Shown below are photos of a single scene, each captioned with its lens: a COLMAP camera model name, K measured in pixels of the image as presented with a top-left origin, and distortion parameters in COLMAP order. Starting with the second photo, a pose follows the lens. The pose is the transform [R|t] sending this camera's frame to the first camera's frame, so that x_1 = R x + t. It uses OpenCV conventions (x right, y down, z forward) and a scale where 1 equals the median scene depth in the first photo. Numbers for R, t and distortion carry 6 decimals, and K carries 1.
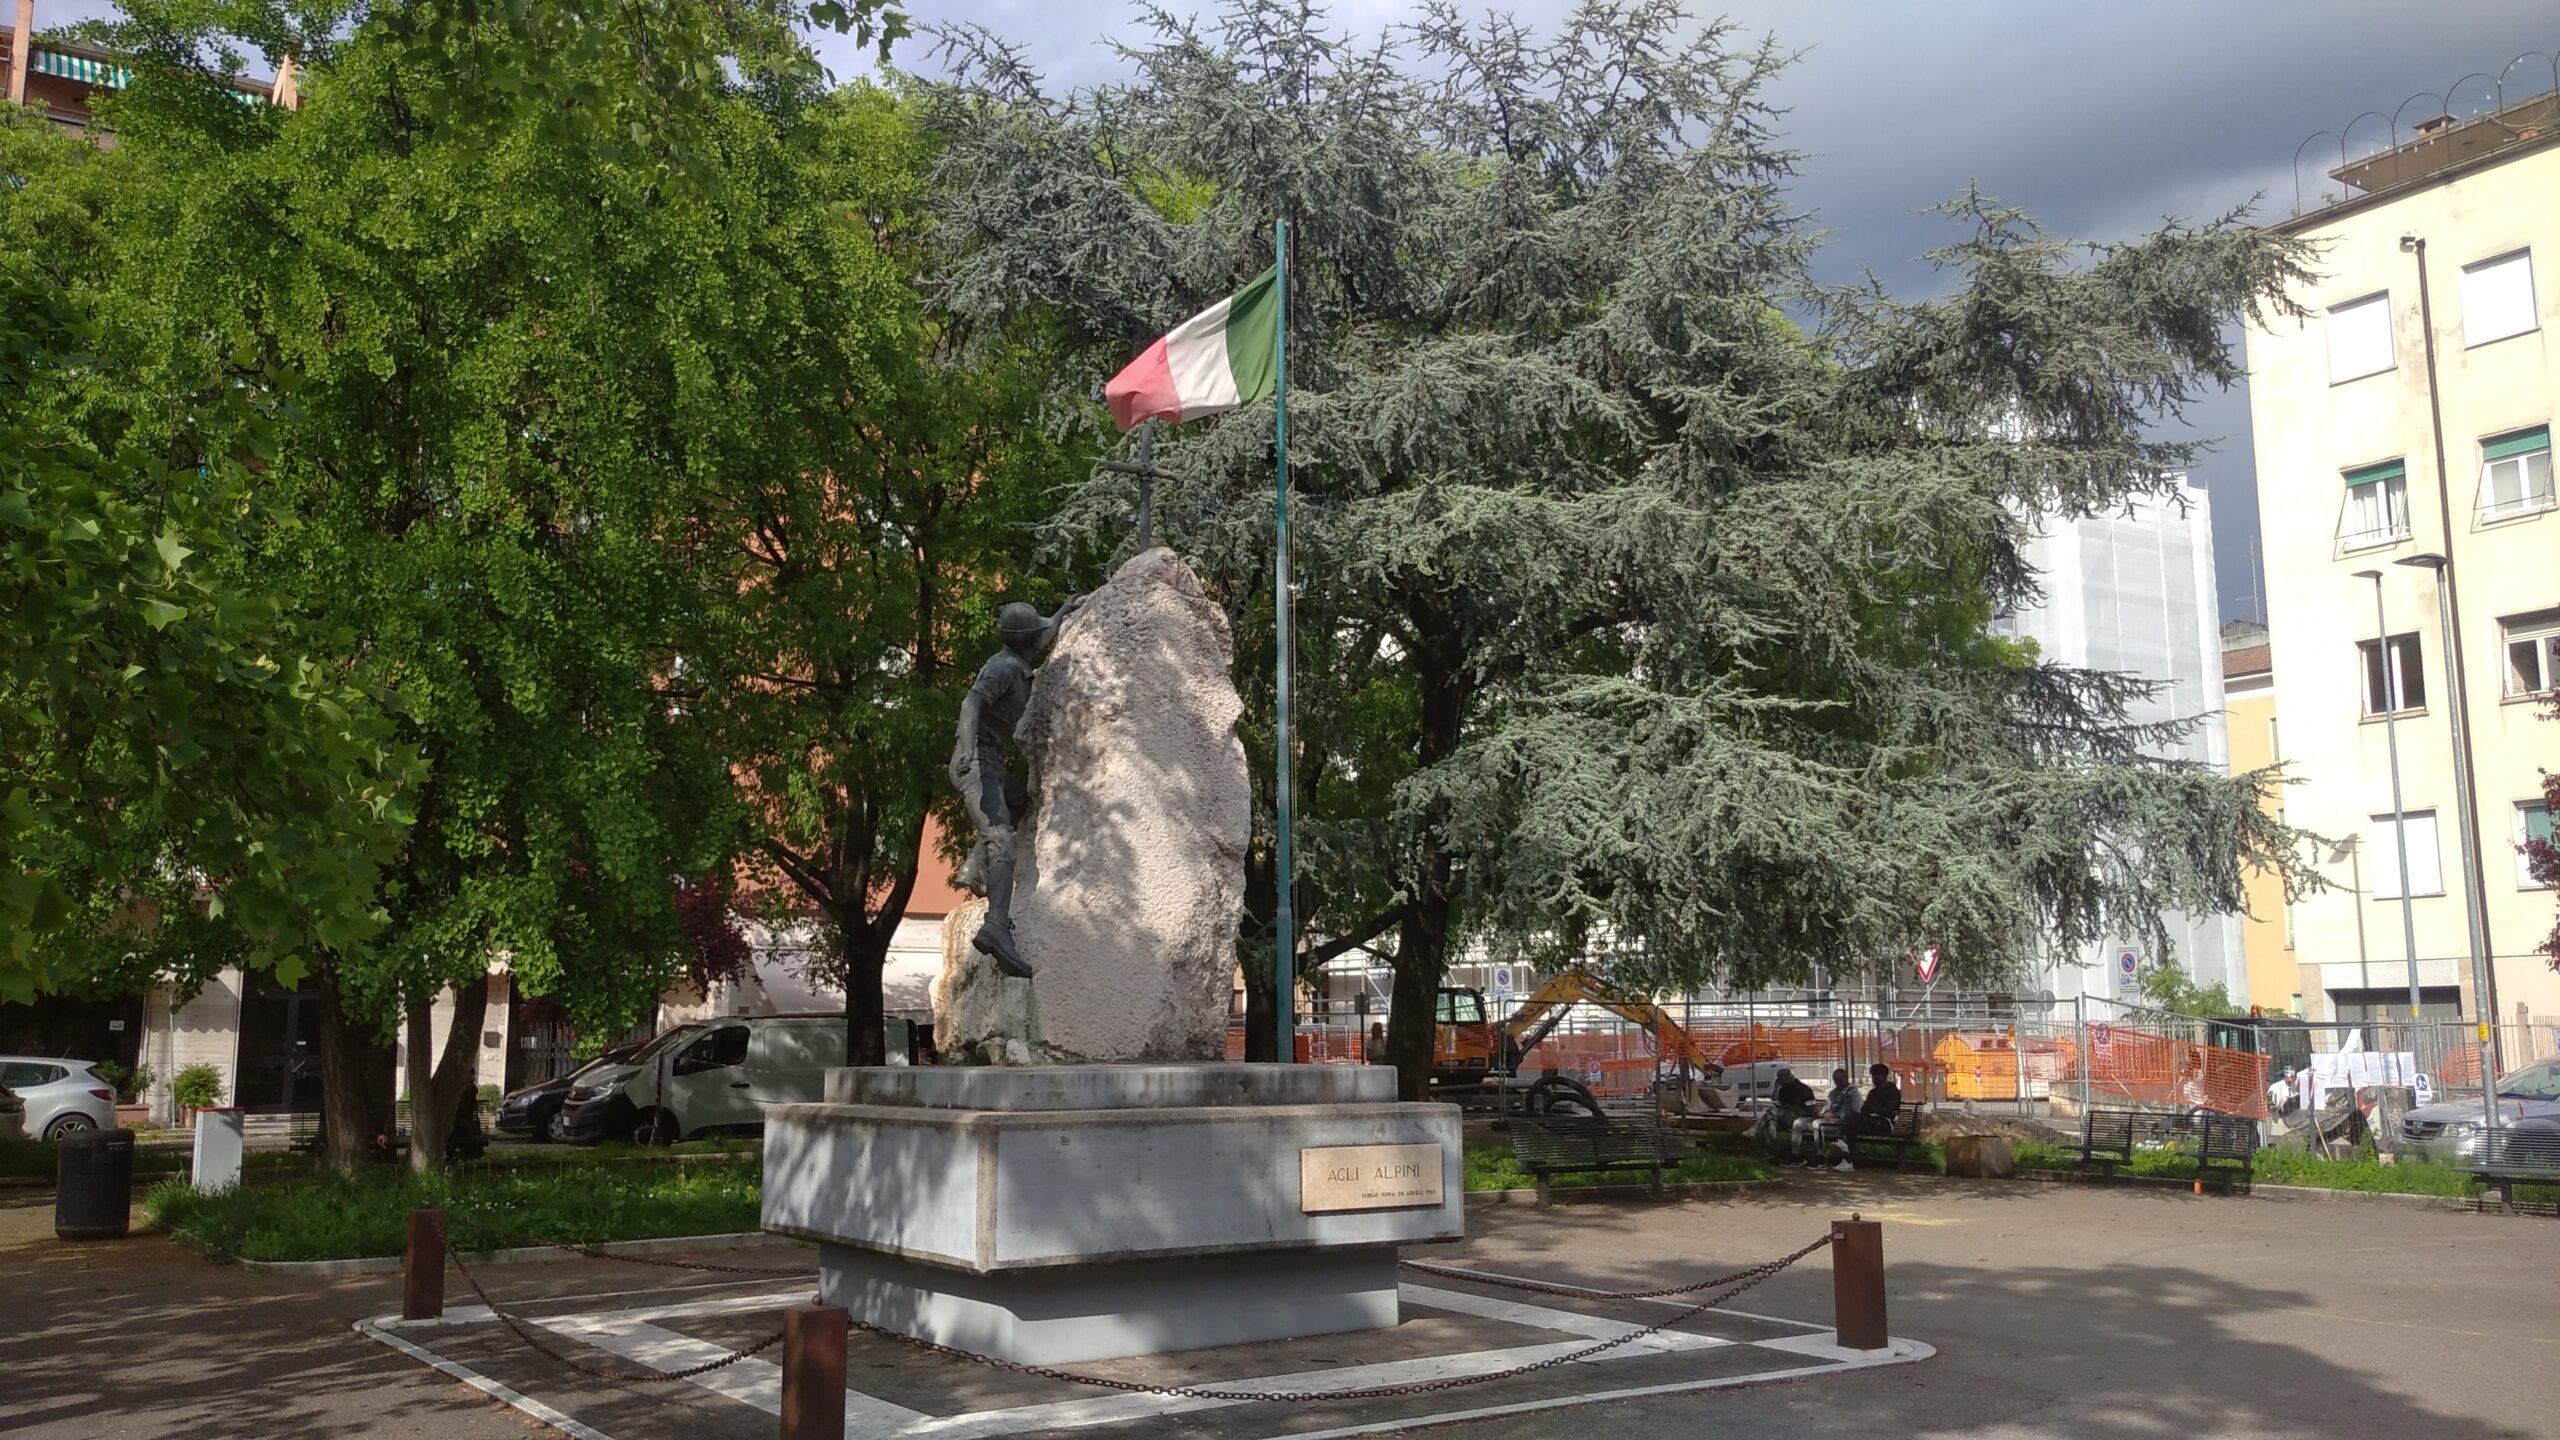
lens RADIAL K [[2088.3, 0, 1280.0], [0, 2088.3, 720.0], [0, 0, 1]] dist [0.116054, -0.168779]
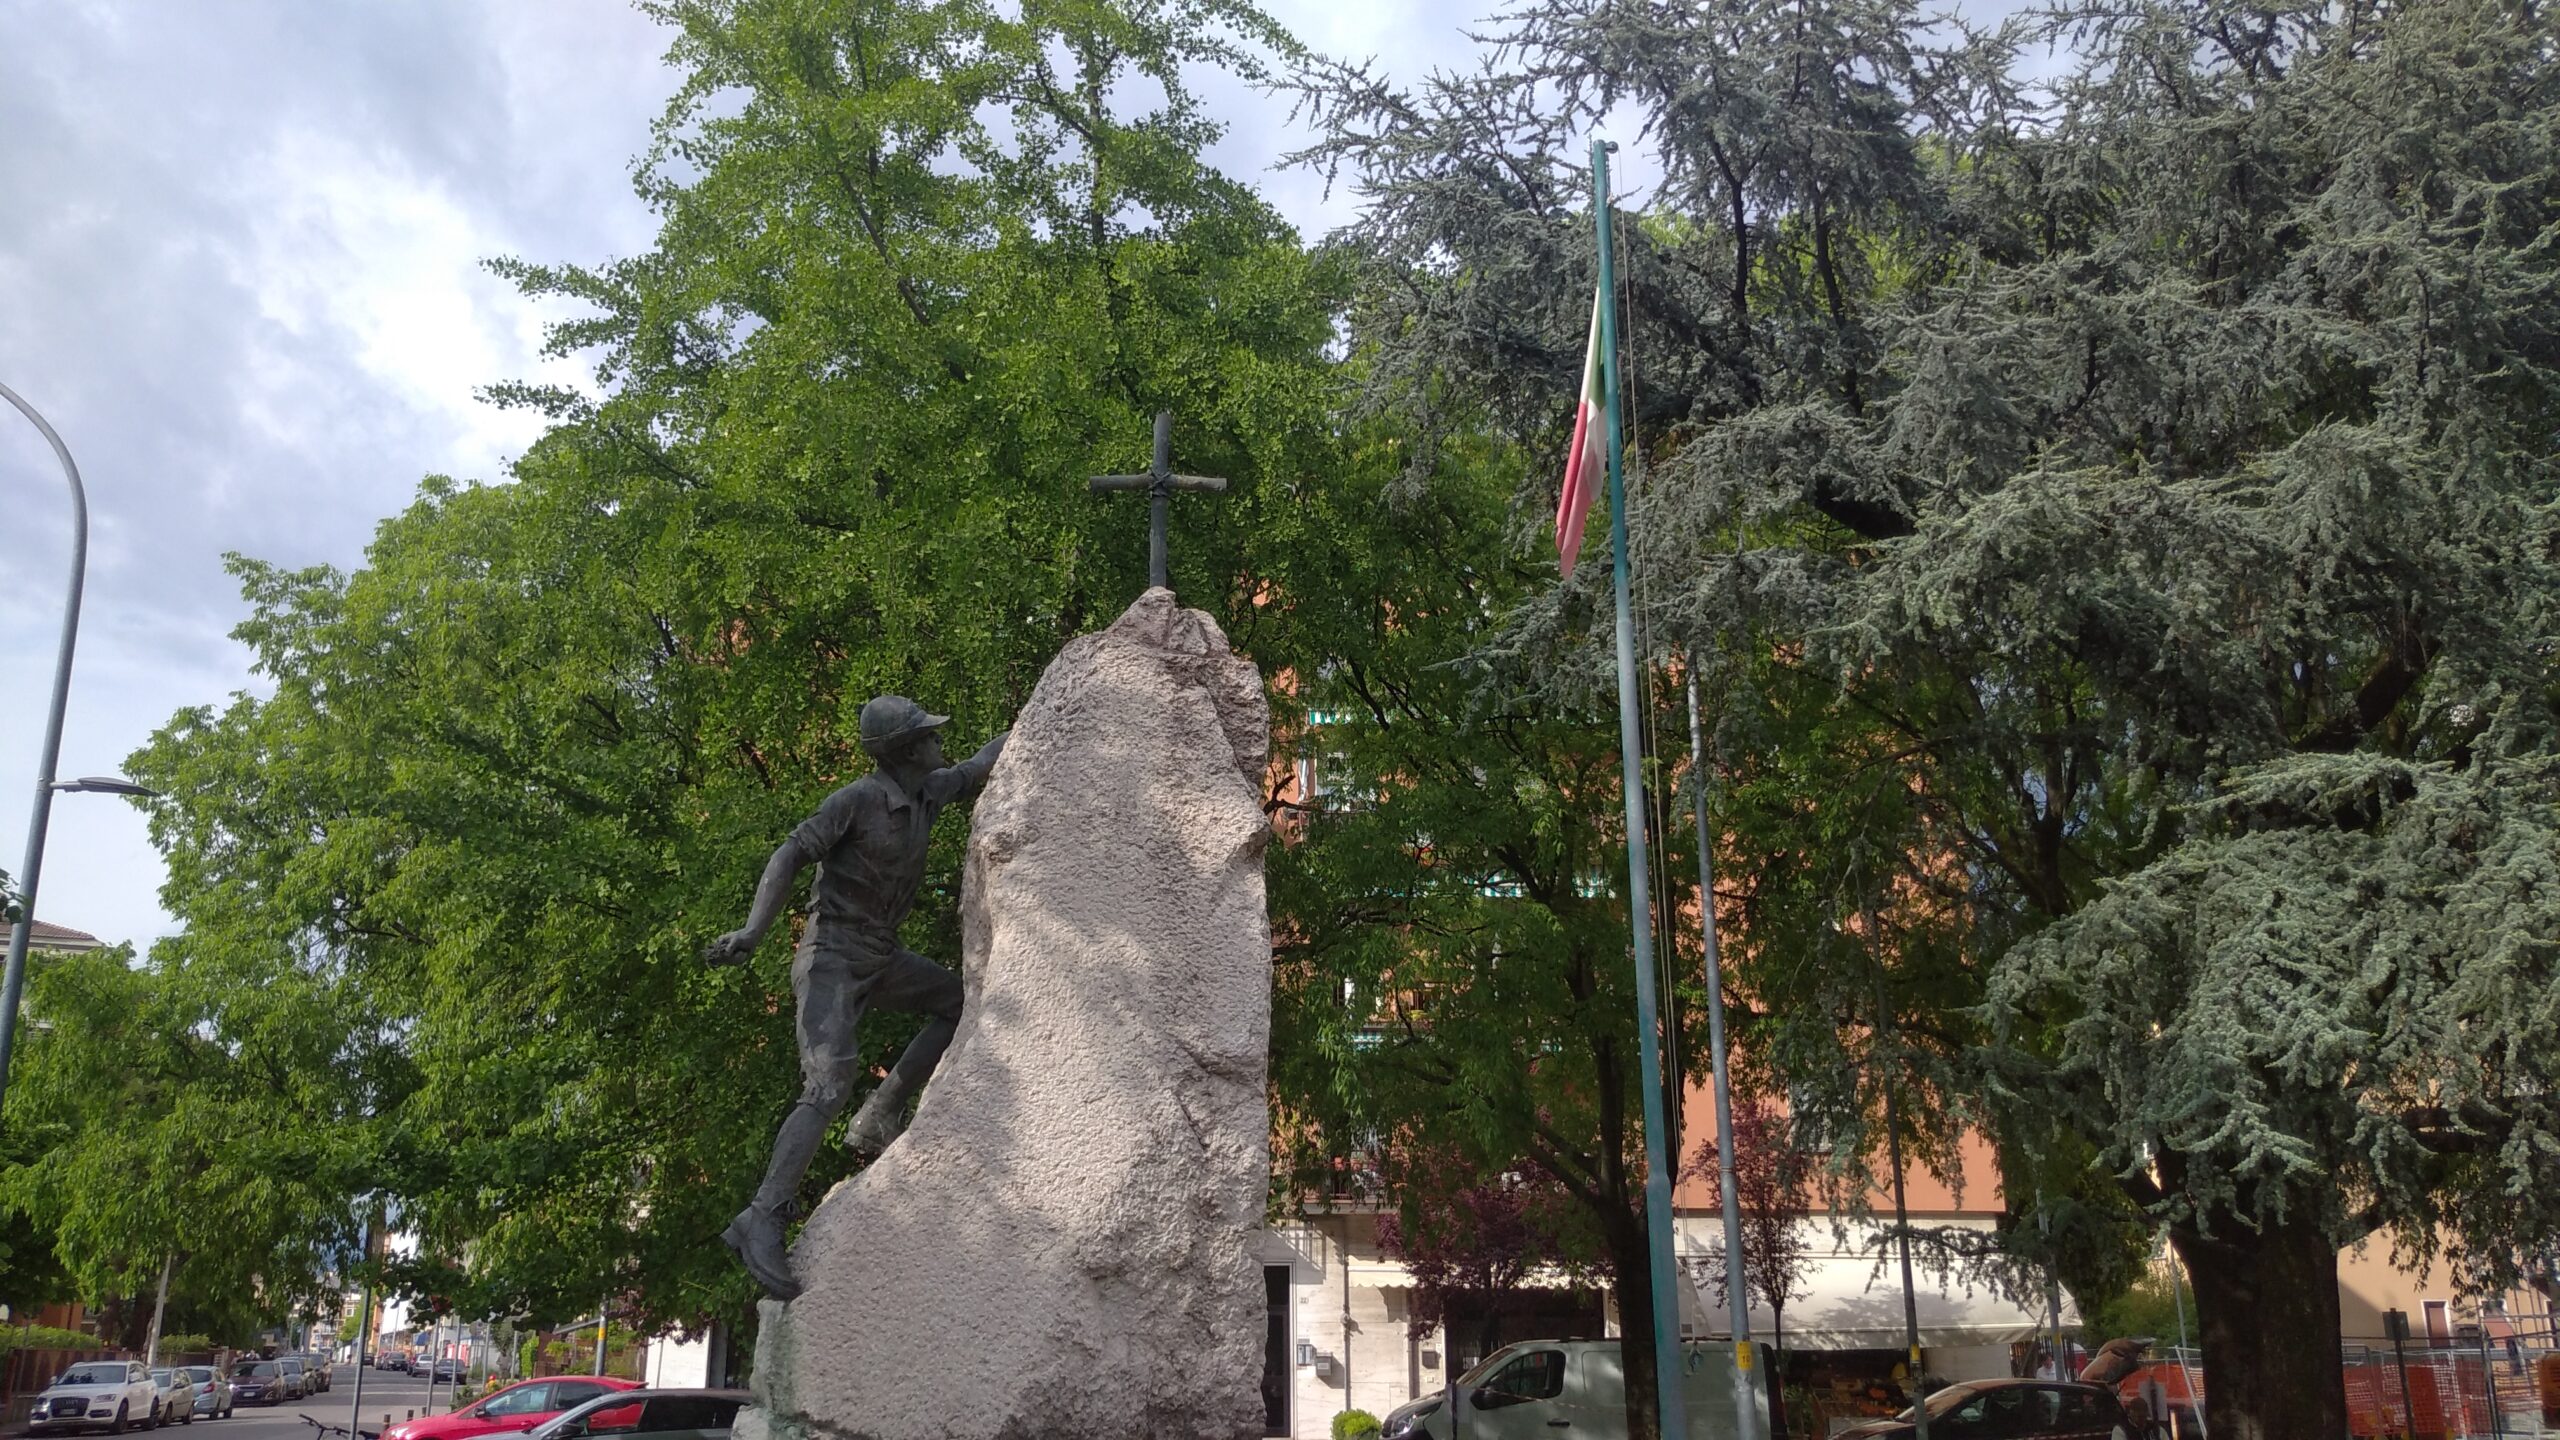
lens RADIAL K [[2088.3, 0, 1280.0], [0, 2088.3, 720.0], [0, 0, 1]] dist [0.116054, -0.168779]
pose [[0.856503, -0.150067, -0.493844, 0.286521], [0.078334, 0.983510, -0.163006, 0.063075], [0.510163, 0.100930, 0.854135, 0.494821]]
